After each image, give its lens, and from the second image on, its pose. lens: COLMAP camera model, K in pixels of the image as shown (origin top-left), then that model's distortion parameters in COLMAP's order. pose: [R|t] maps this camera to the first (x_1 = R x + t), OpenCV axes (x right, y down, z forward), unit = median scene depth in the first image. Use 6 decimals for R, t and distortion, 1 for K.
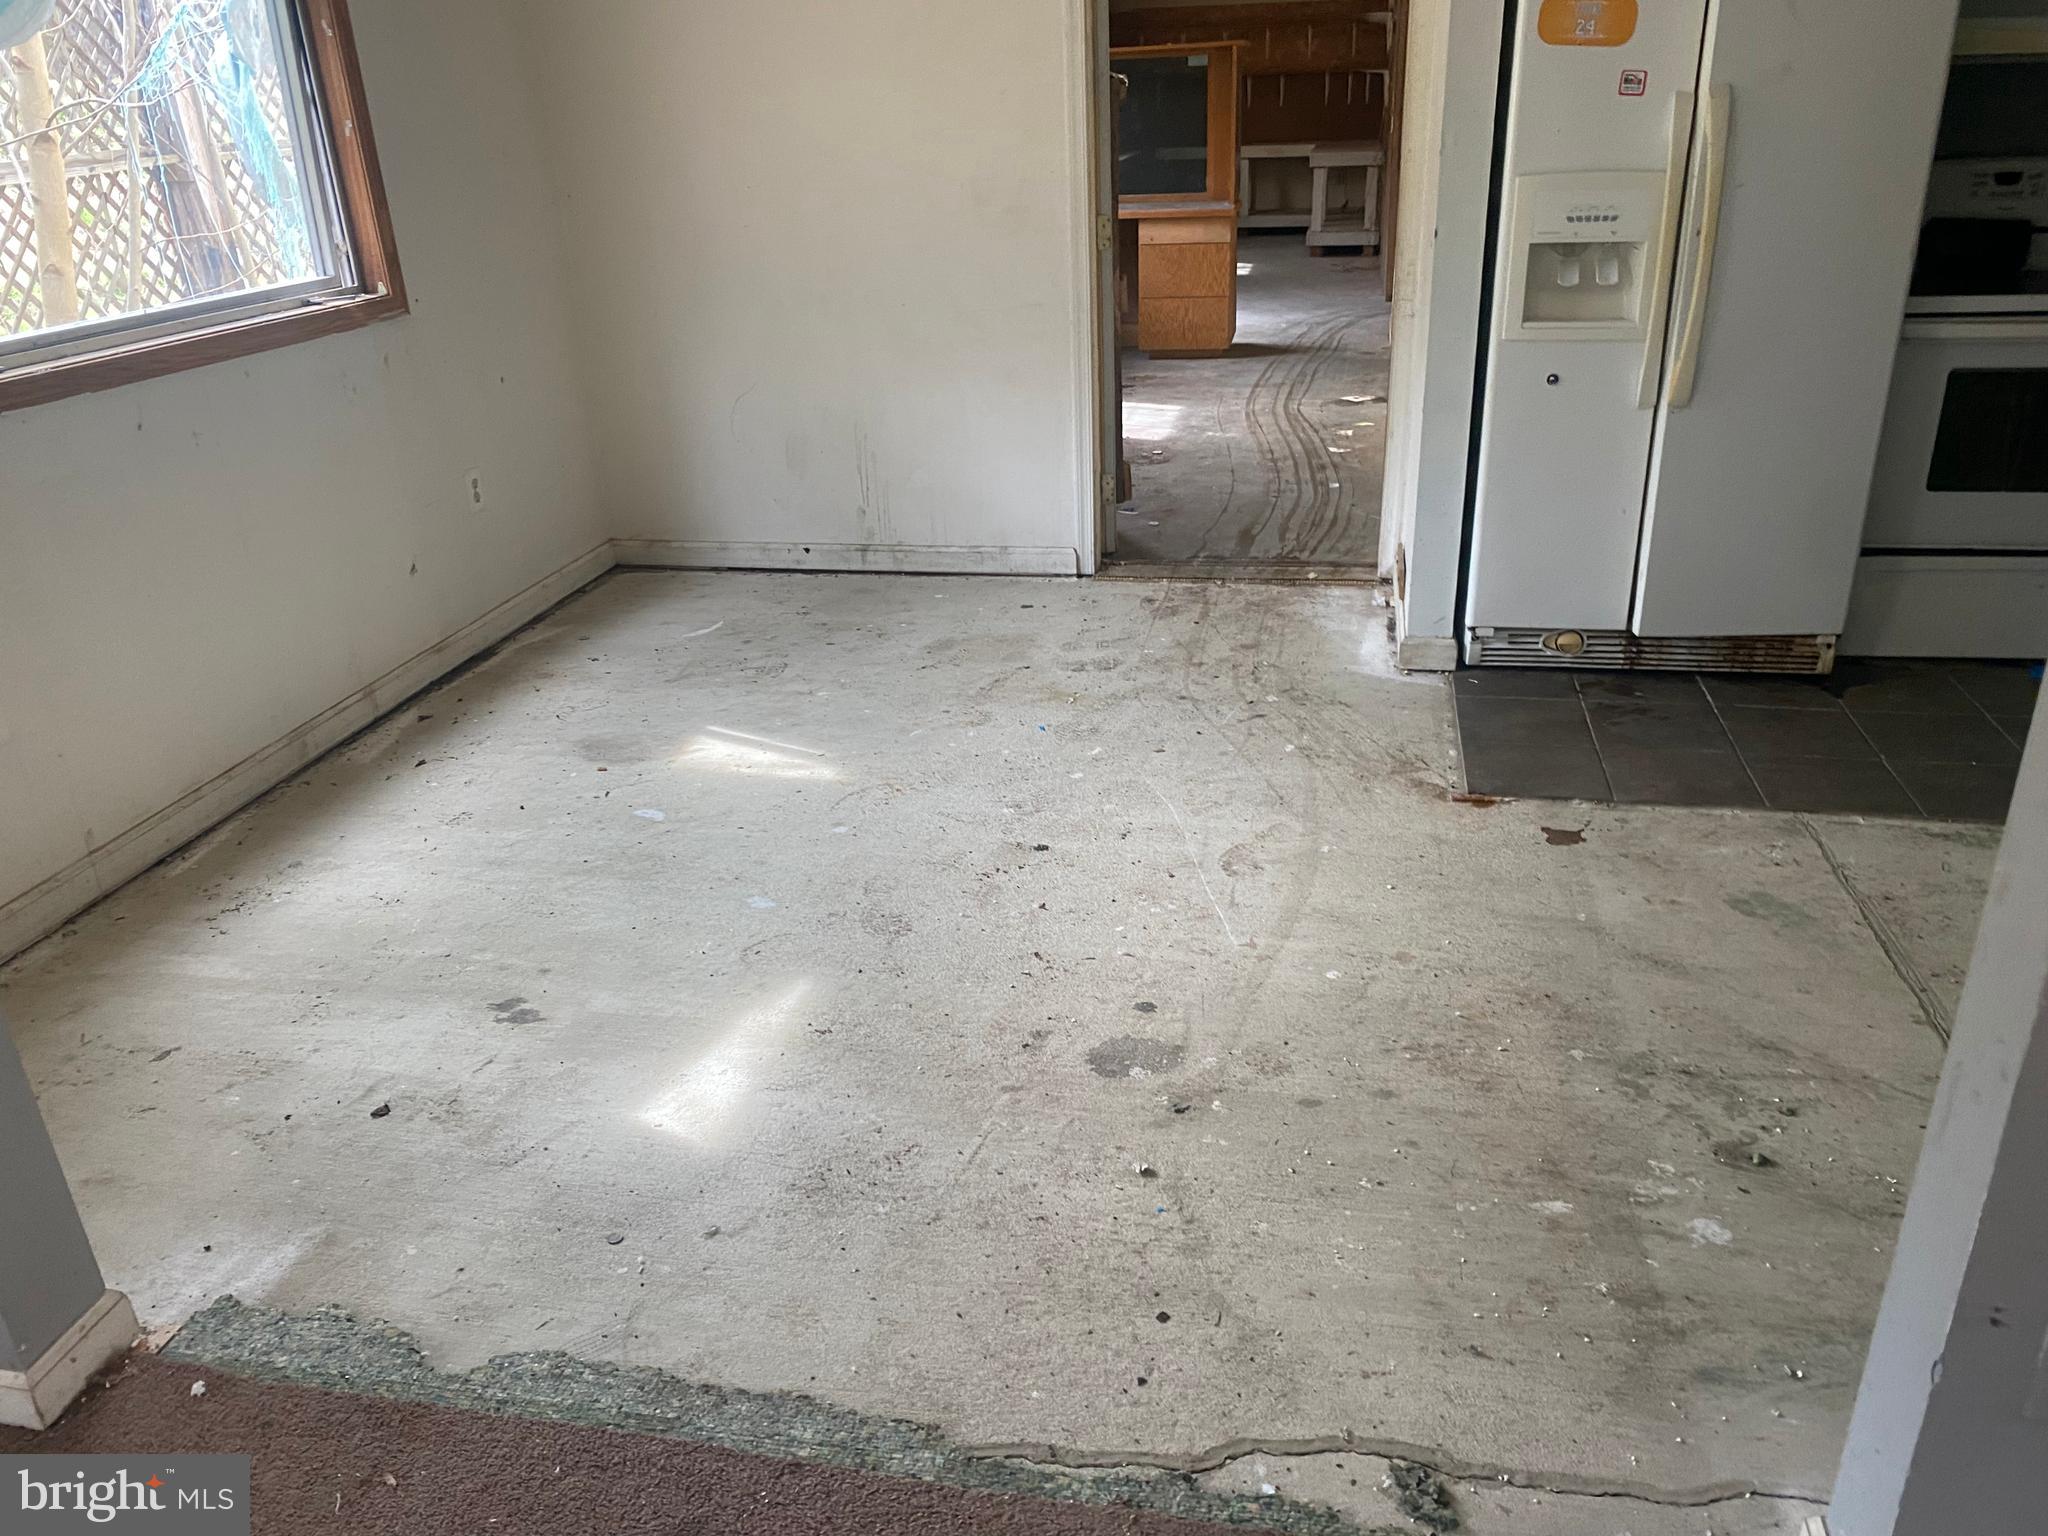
lens RADIAL K [[1541.5, 0, 1074.8], [0, 1541.5, 747.5], [0, 0, 1]] dist [0.032755, -0.010236]
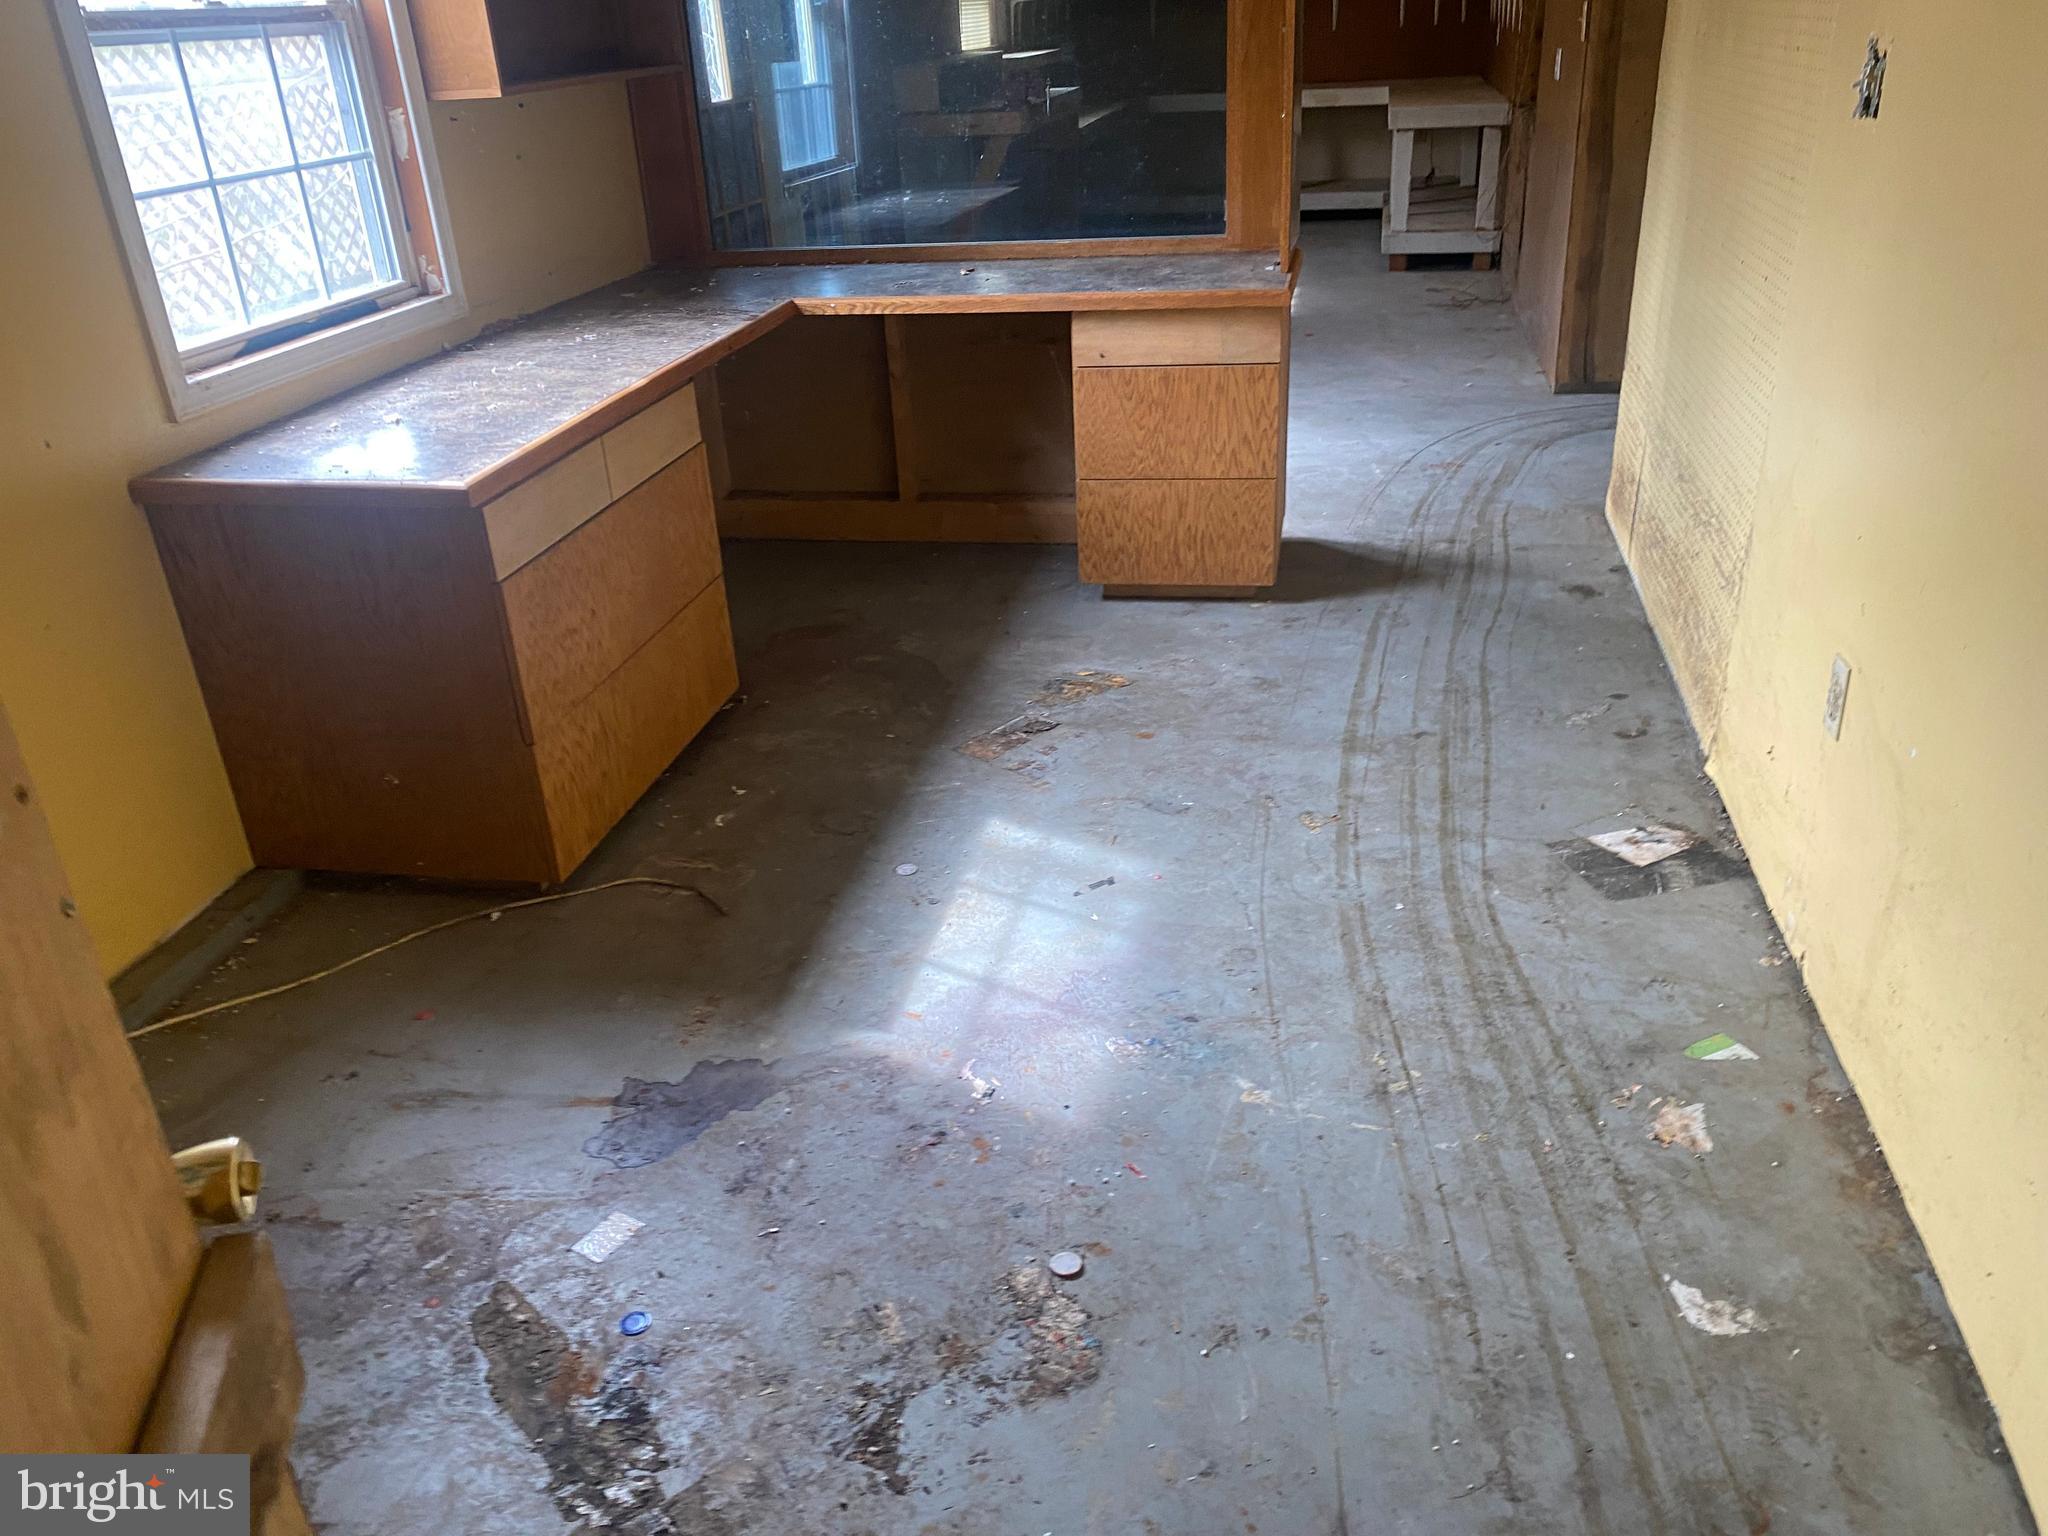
lens RADIAL K [[1541.5, 0, 1074.8], [0, 1541.5, 747.5], [0, 0, 1]] dist [0.032755, -0.010236]
pose [[0.999906, -0.005864, -0.012383, 0.056387], [0.006393, 0.999048, 0.043144, -0.282869], [0.012119, -0.043219, 0.998992, 0.670047]]
